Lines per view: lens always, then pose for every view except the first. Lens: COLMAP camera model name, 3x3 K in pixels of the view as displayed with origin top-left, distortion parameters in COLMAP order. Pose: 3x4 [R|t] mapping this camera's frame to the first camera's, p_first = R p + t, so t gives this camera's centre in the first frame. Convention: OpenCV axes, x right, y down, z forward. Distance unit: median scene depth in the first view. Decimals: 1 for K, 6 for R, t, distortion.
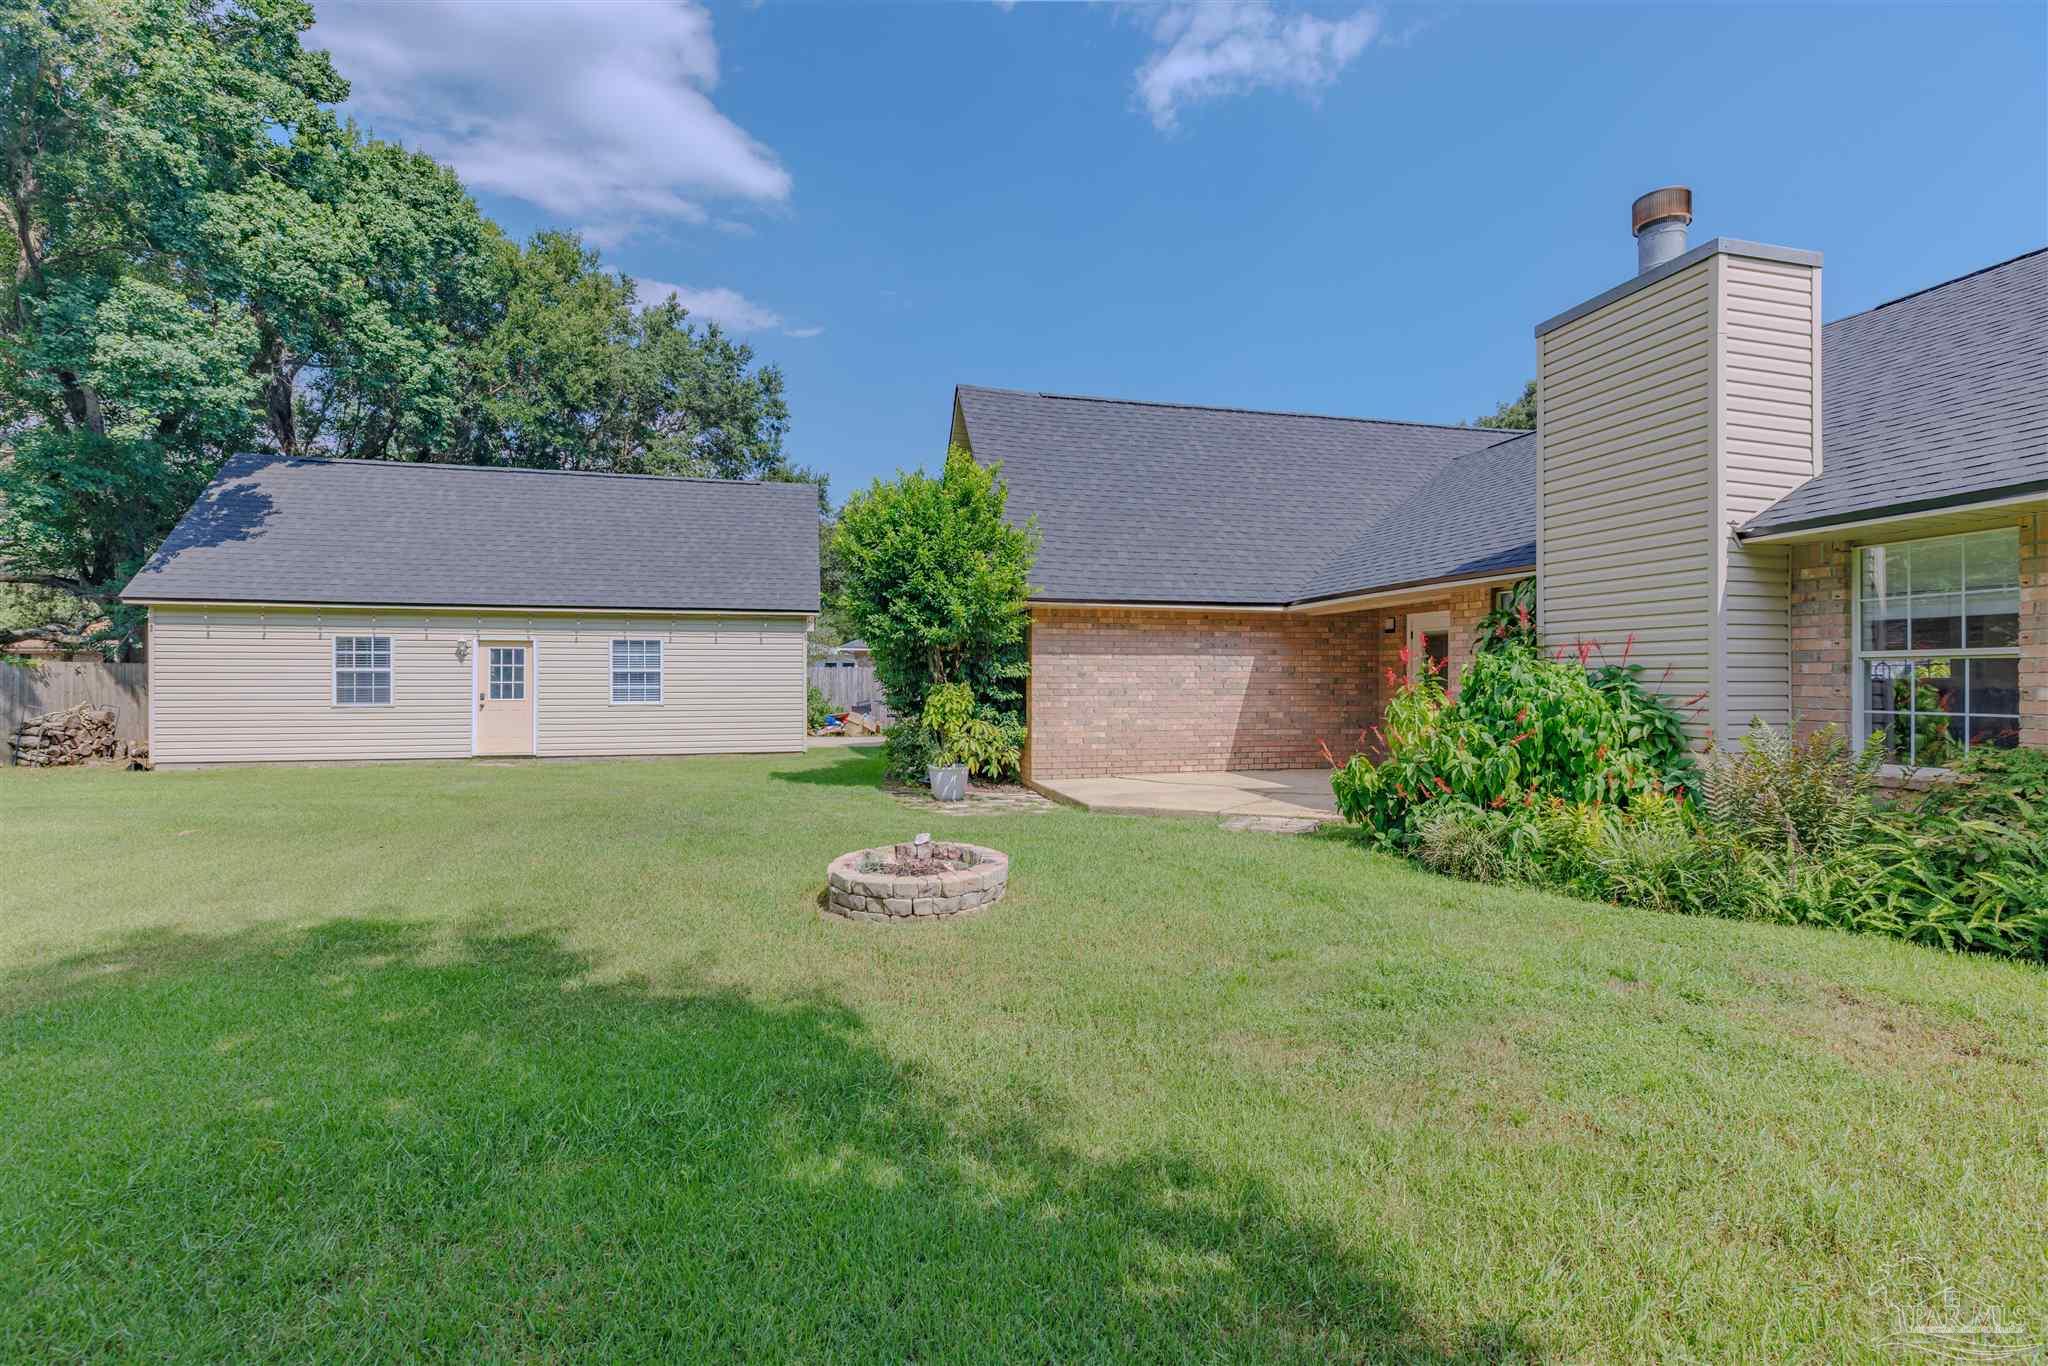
lens RADIAL K [[914.5, 0, 1033.6], [0, 914.5, 677.0], [0, 0, 1]] dist [0.004229, -0.000266]
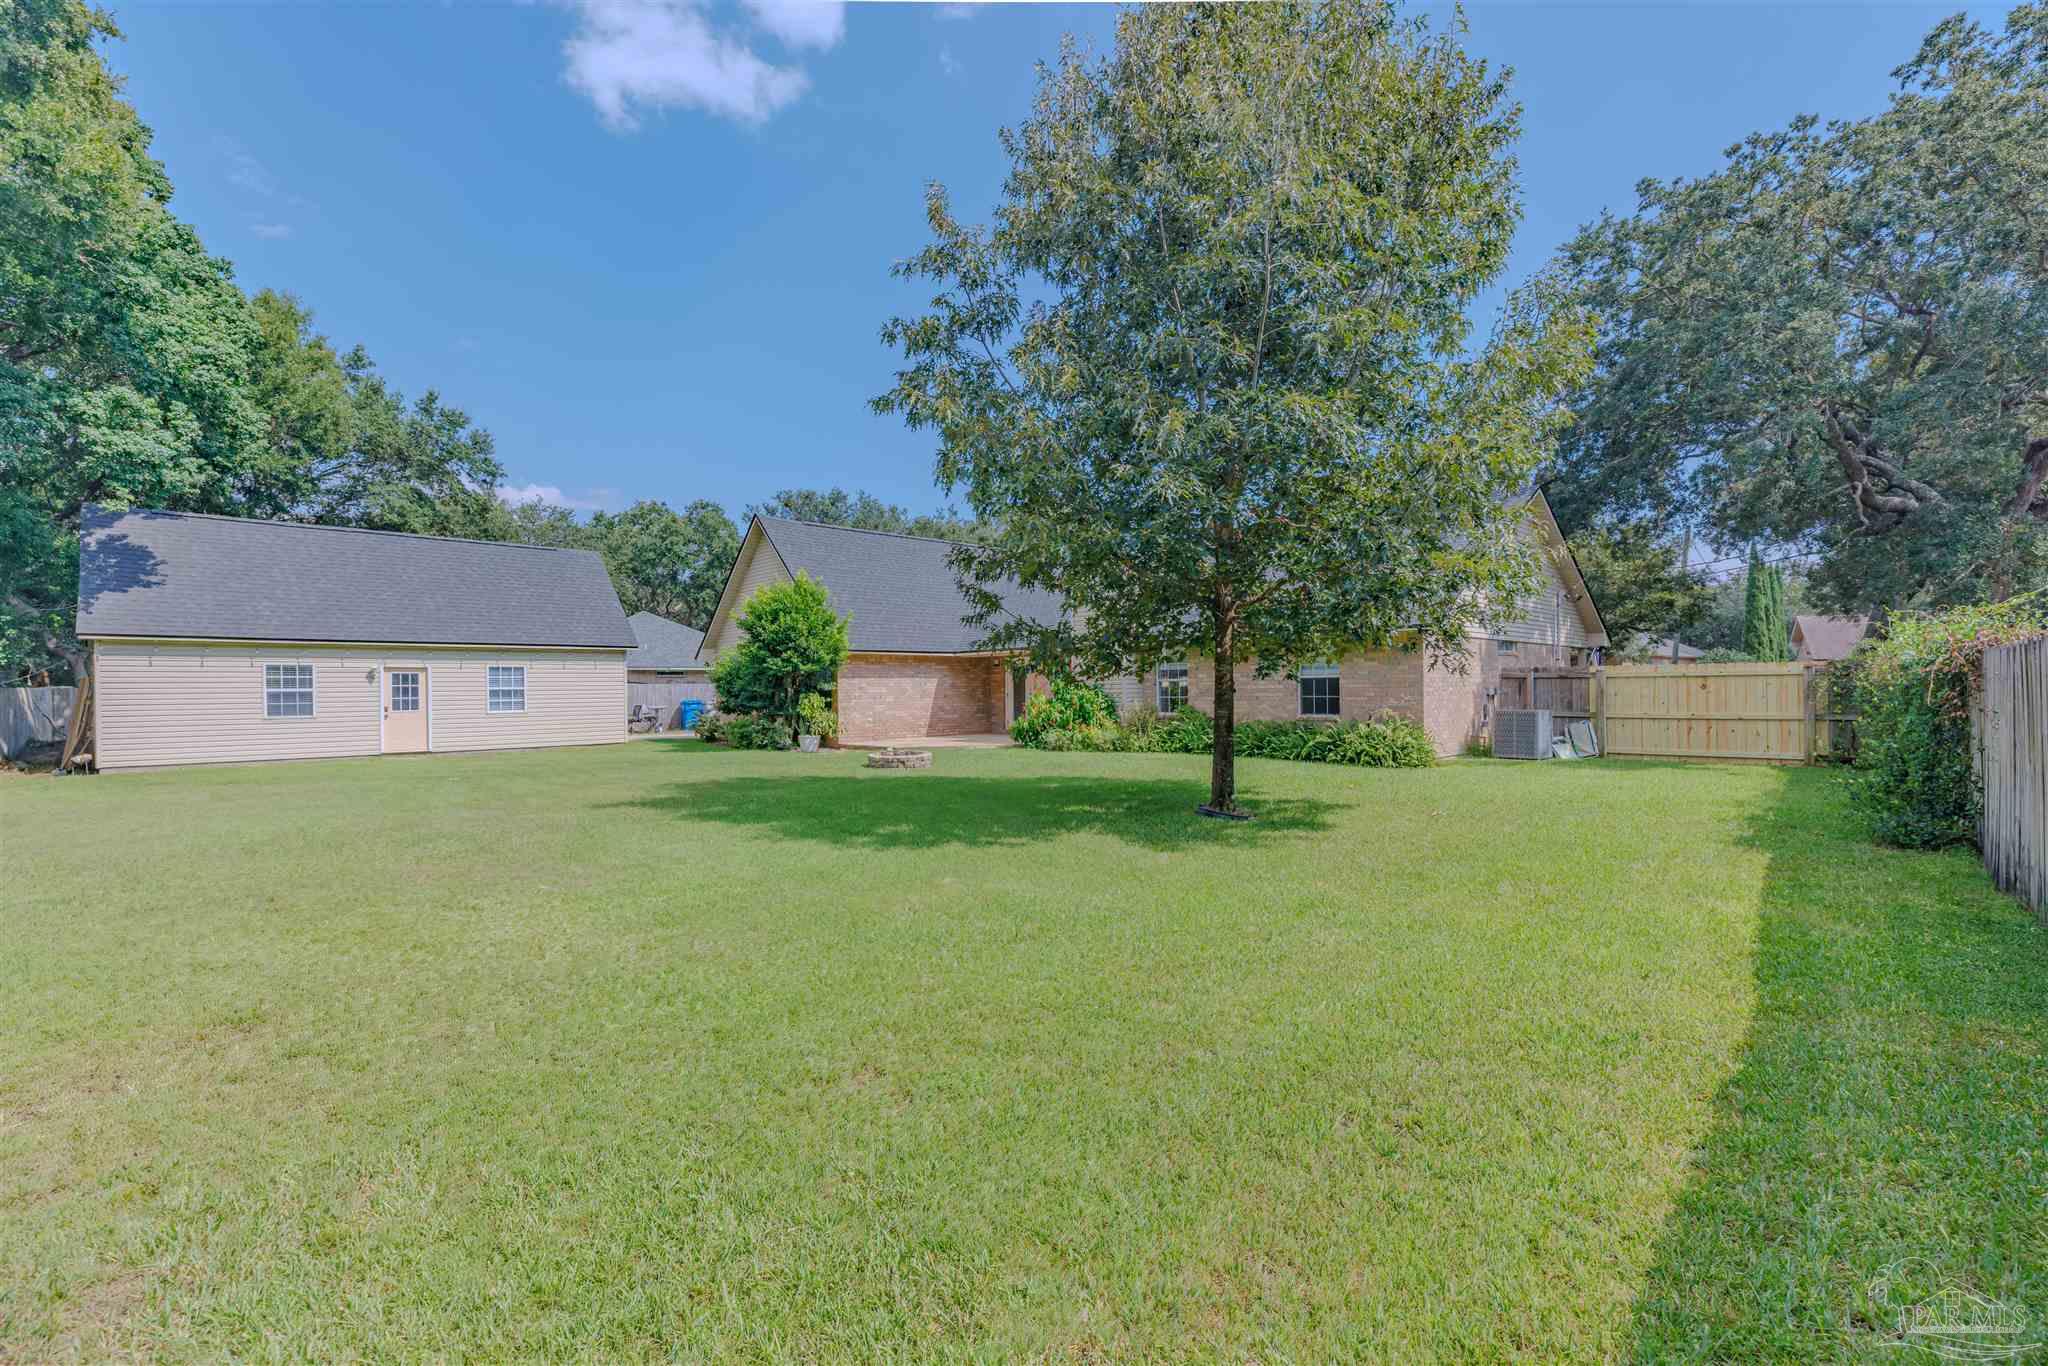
lens RADIAL K [[914.5, 0, 1021.9], [0, 914.5, 688.9], [0, 0, 1]] dist [0.004229, -0.000266]
pose [[0.871665, -0.010827, 0.489982, -0.471104], [0.010513, 0.999939, 0.003392, -0.003335], [-0.489989, 0.002194, 0.871726, -0.669405]]
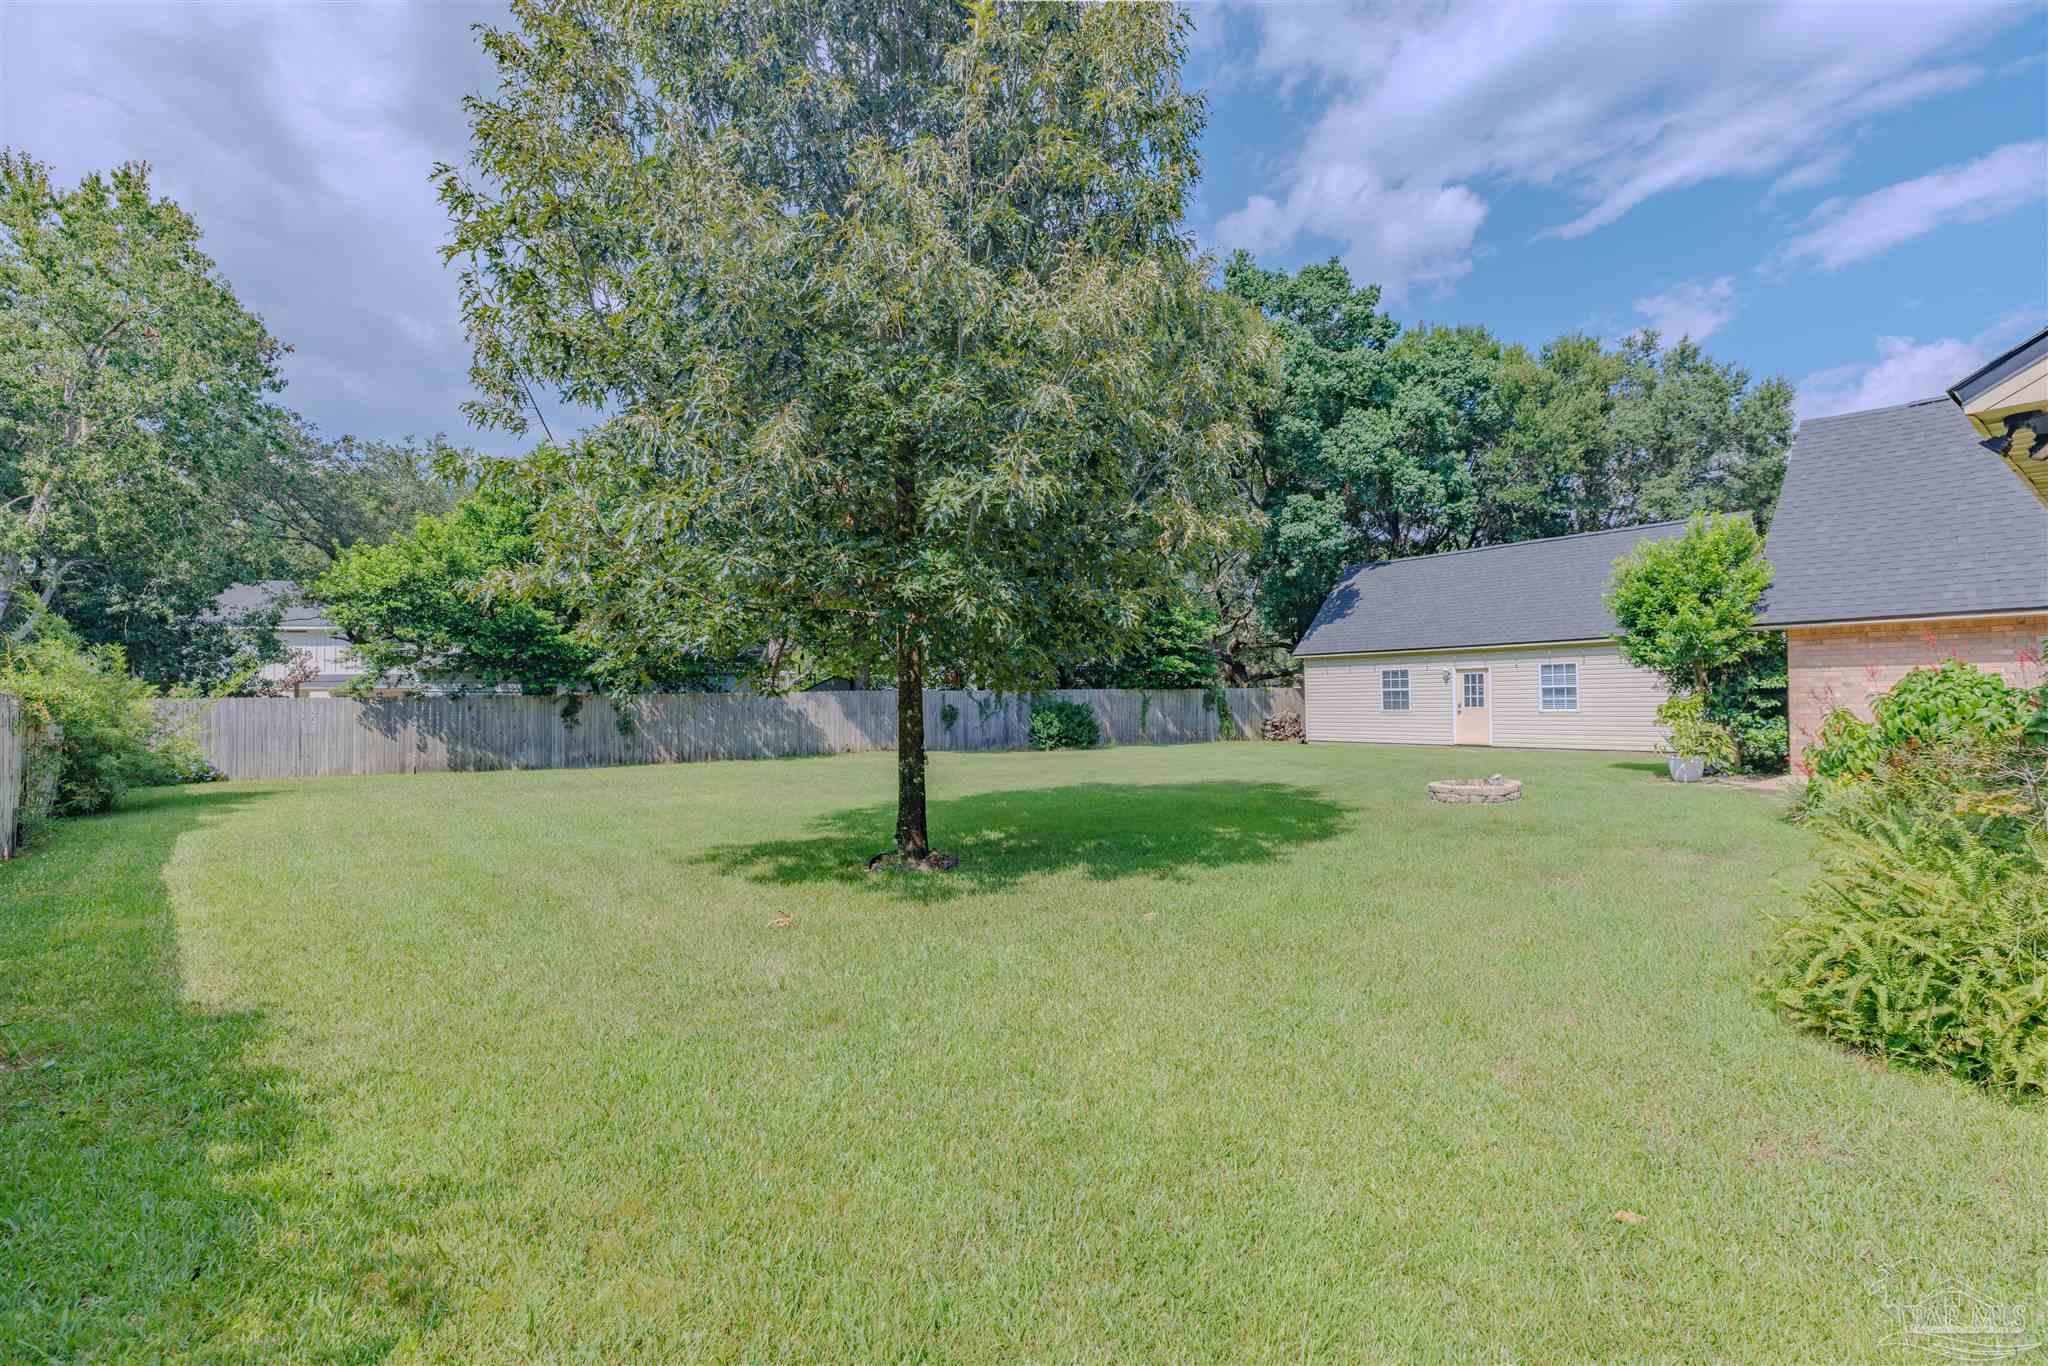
lens RADIAL K [[914.5, 0, 1014.6], [0, 914.5, 684.7], [0, 0, 1]] dist [0.004229, -0.000266]
pose [[0.397400, -0.021493, -0.917394, 0.541228], [0.014424, 0.999748, -0.017174, 0.001966], [0.917532, -0.006408, 0.397610, -0.314159]]
